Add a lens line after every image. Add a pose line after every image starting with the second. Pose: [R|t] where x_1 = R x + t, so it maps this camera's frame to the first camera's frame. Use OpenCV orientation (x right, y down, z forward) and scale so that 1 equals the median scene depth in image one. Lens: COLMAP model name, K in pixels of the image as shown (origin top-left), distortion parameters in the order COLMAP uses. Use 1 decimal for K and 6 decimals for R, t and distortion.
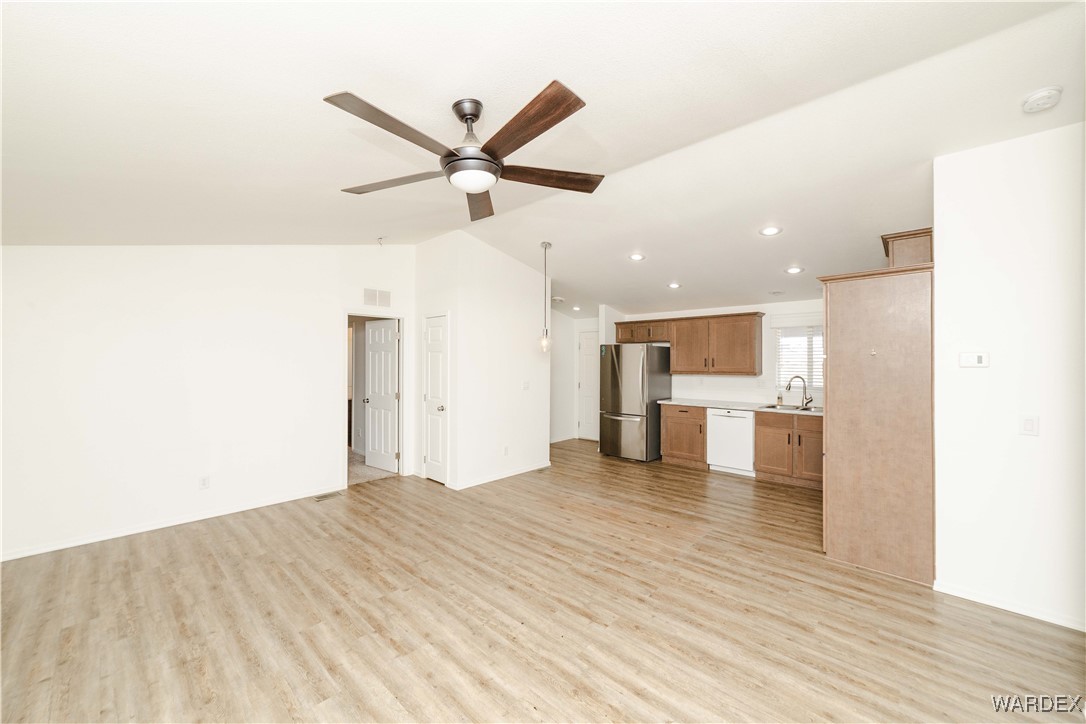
lens RADIAL K [[428.4, 0, 540.9], [0, 428.4, 359.2], [0, 0, 1]] dist [-0.005638, 0.002776]
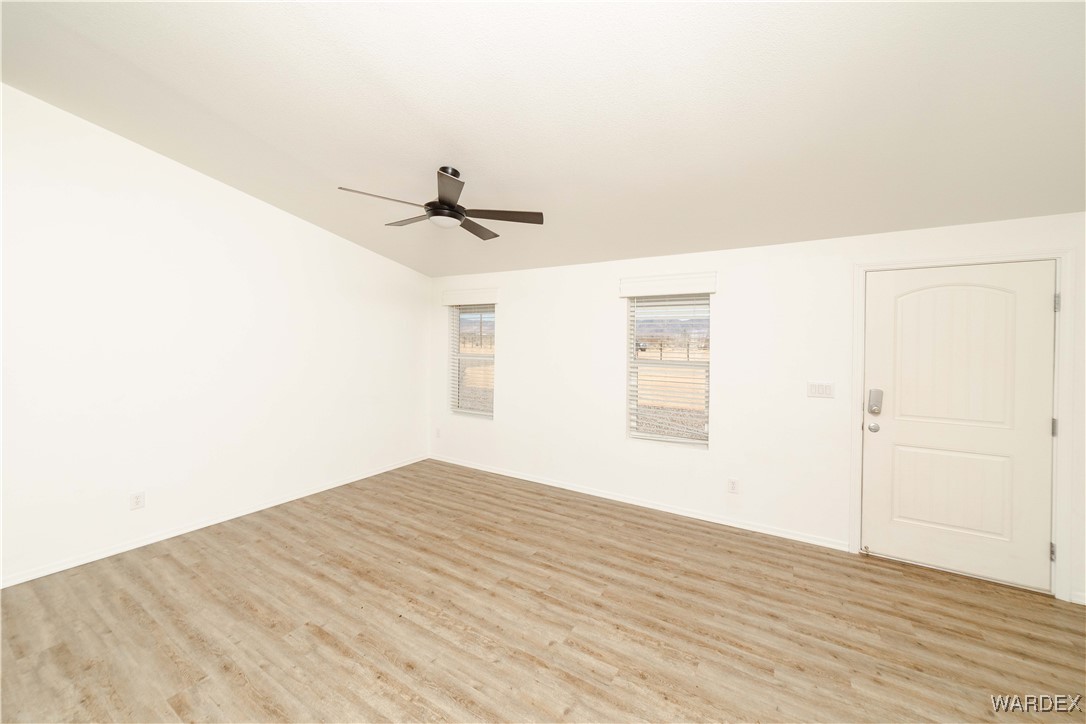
lens RADIAL K [[409.8, 0, 538.6], [0, 409.8, 337.2], [0, 0, 1]] dist [-0.005264, 0.001747]
pose [[-0.980443, -0.018474, -0.195935, -0.104568], [-0.016148, 0.999779, -0.013466, -0.001575], [0.196141, -0.010038, -0.980524, 1.319072]]
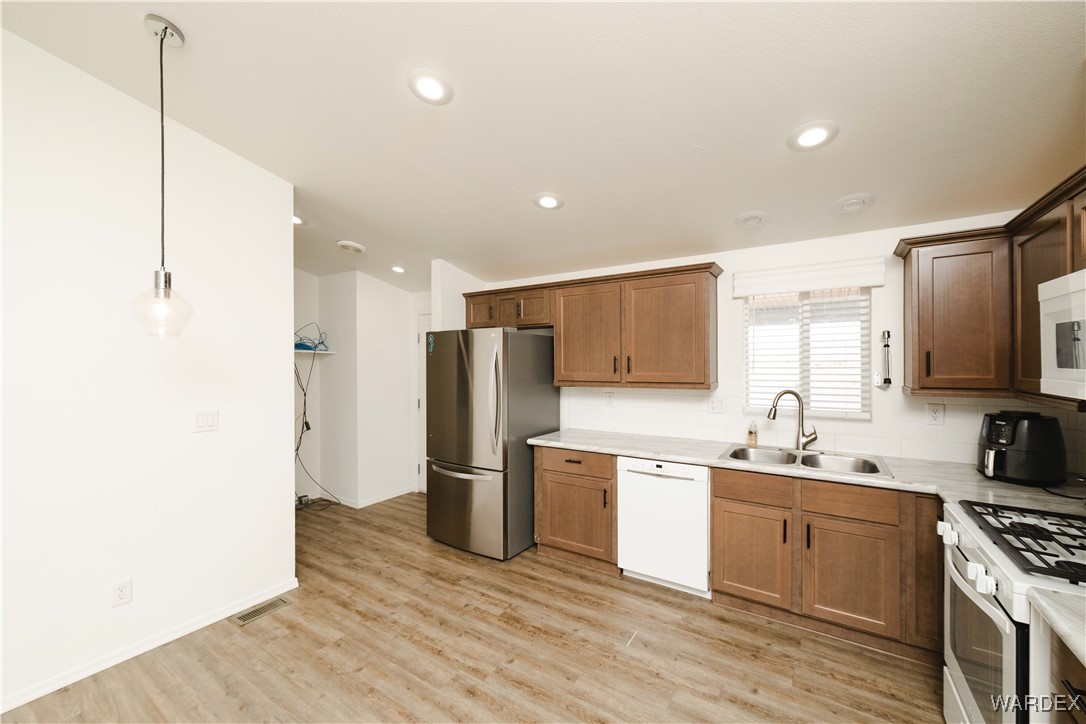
lens RADIAL K [[428.4, 0, 542.9], [0, 428.4, 366.8], [0, 0, 1]] dist [-0.005638, 0.002776]
pose [[0.985361, -0.006309, 0.170366, 0.339798], [0.004491, 0.999929, 0.011053, 0.006937], [-0.170423, -0.010126, 0.985319, 0.815625]]
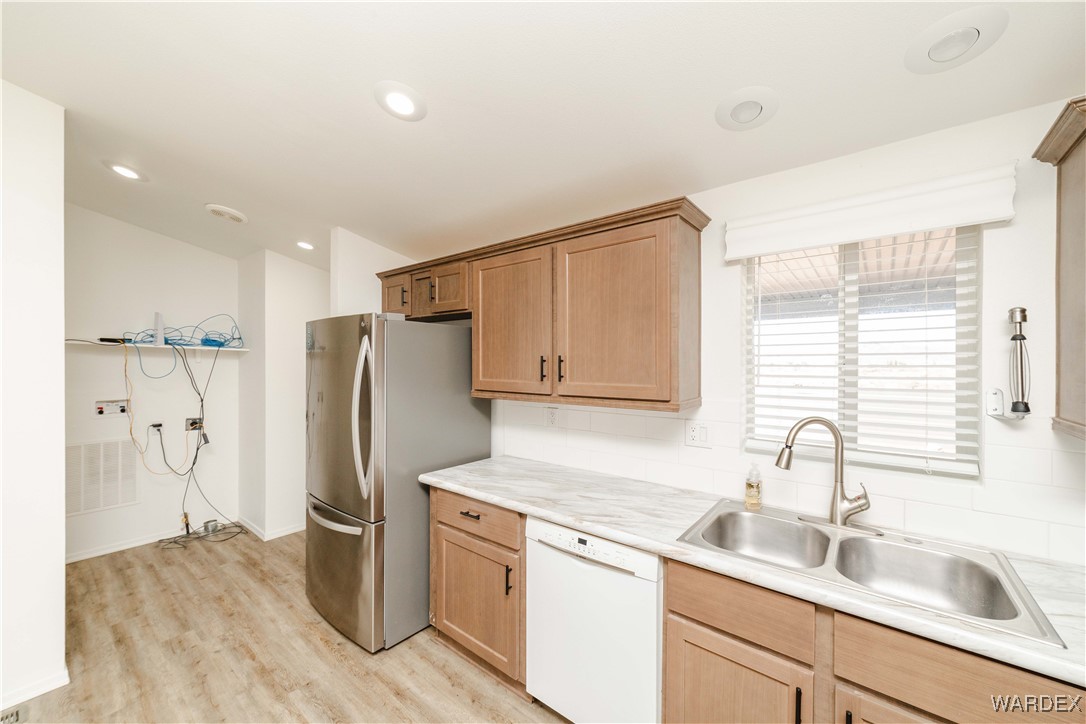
lens RADIAL K [[409.8, 0, 545.0], [0, 409.8, 367.8], [0, 0, 1]] dist [-0.005264, 0.001747]
pose [[0.997118, 0.002636, 0.075821, 0.588223], [-0.003545, 0.999923, 0.011858, 0.005344], [-0.075784, -0.012093, 0.997051, 1.091639]]
